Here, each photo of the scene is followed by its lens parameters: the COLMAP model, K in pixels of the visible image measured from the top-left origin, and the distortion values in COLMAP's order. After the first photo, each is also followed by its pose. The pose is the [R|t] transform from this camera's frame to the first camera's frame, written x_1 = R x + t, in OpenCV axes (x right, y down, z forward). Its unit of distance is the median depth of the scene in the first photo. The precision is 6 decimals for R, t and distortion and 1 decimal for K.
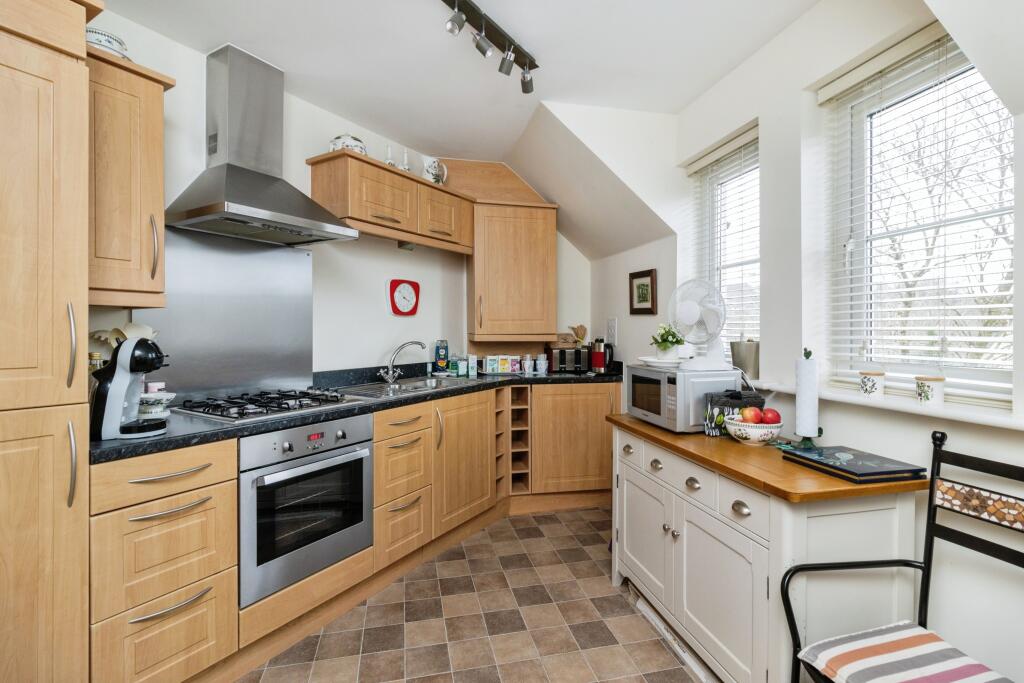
lens RADIAL K [[479.9, 0, 515.0], [0, 479.9, 332.3], [0, 0, 1]] dist [0.001577, 0.001938]
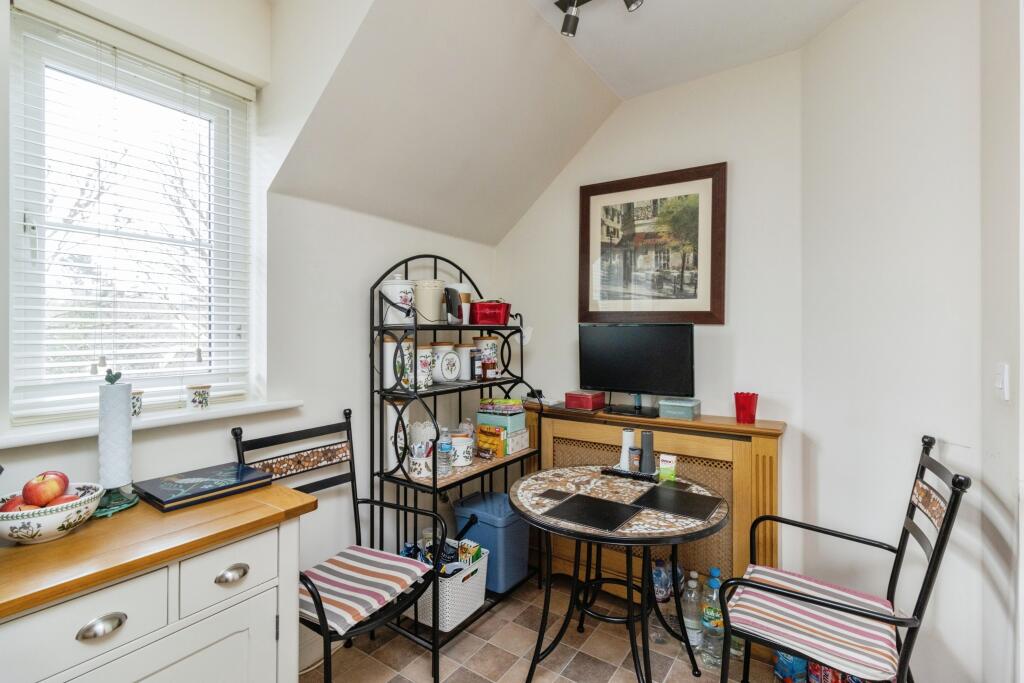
lens RADIAL K [[479.9, 0, 512.6], [0, 479.9, 335.9], [0, 0, 1]] dist [0.001577, 0.001938]
pose [[-0.659030, -0.000925, 0.752116, -0.447456], [0.012534, 0.999847, 0.012212, -0.023972], [-0.752012, 0.017476, -0.658918, 1.254886]]
